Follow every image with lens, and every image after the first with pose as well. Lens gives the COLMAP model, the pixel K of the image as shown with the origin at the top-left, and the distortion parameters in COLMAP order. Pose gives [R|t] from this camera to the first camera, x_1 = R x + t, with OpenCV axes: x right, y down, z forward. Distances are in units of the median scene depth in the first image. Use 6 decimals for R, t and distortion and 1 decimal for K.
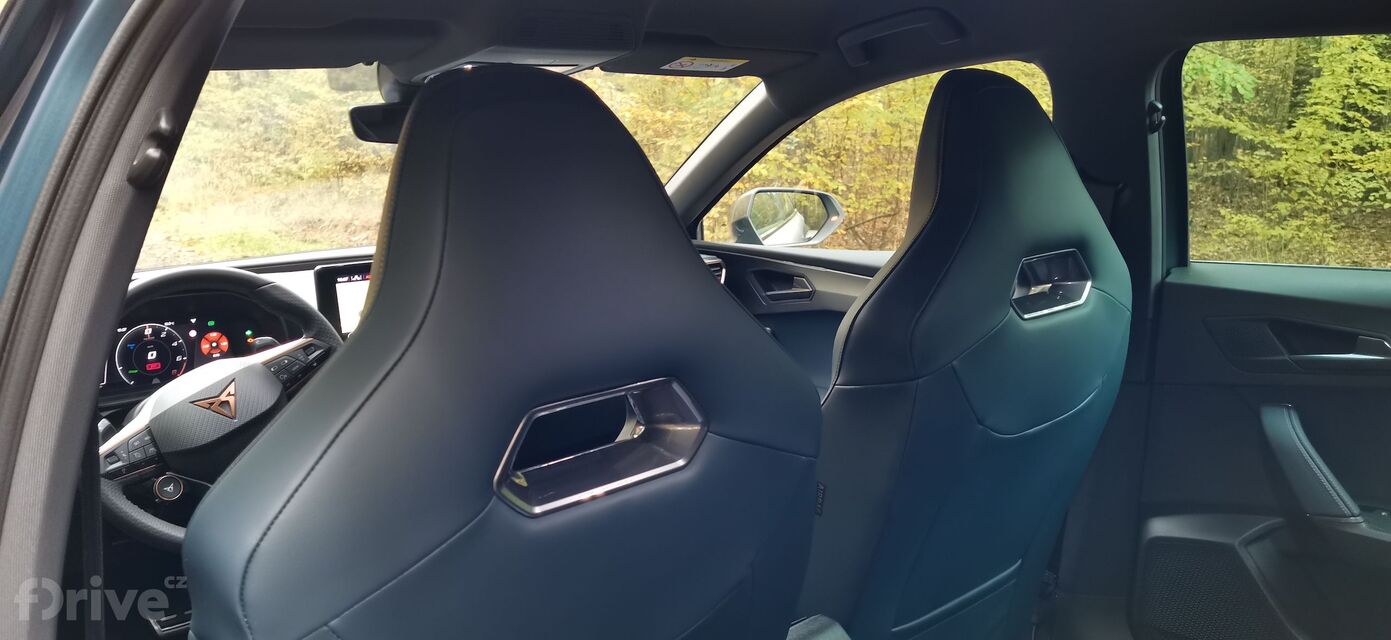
lens RADIAL K [[1049.8, 0, 695.5], [0, 1049.8, 320.0], [0, 0, 1]] dist [-0.017743, -0.056035]
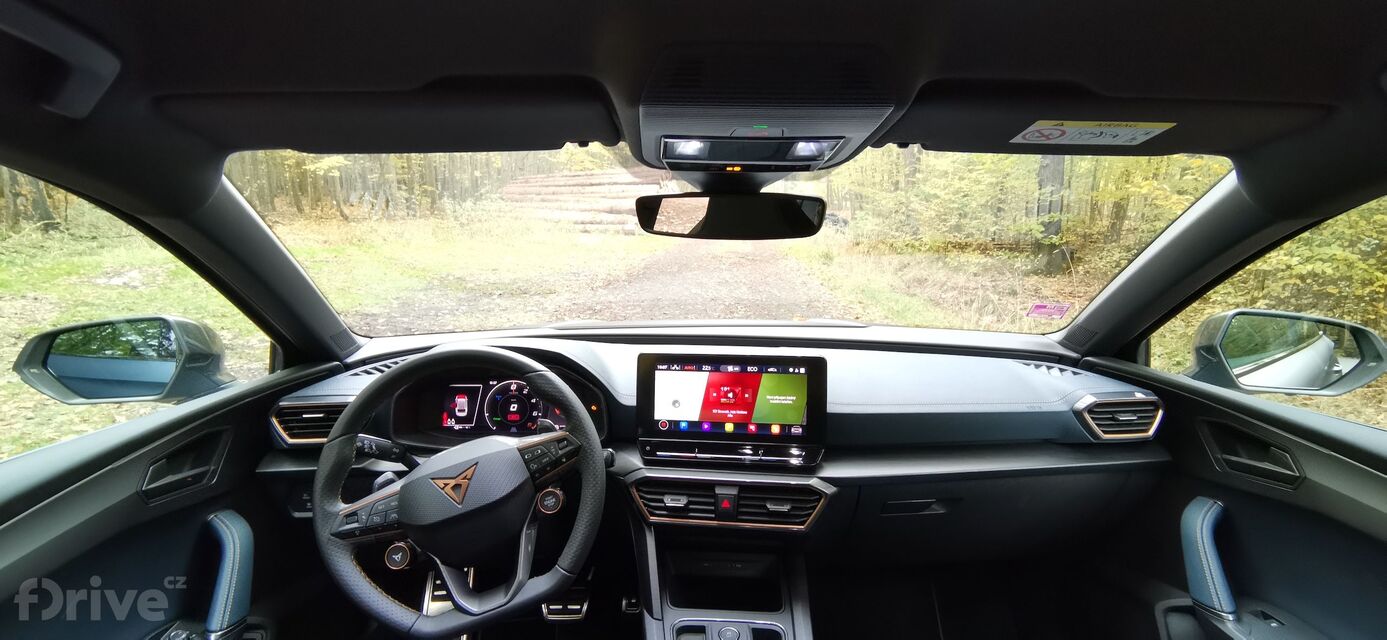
lens RADIAL K [[672.6, 0, 693.5], [0, 672.6, 320.0], [0, 0, 1]] dist [0.006444, 0.000511]
pose [[0.760607, 0.117022, -0.638579, 0.100674], [-0.136910, 0.990412, 0.018424, -0.102963], [0.634612, 0.073414, 0.769336, 0.527756]]
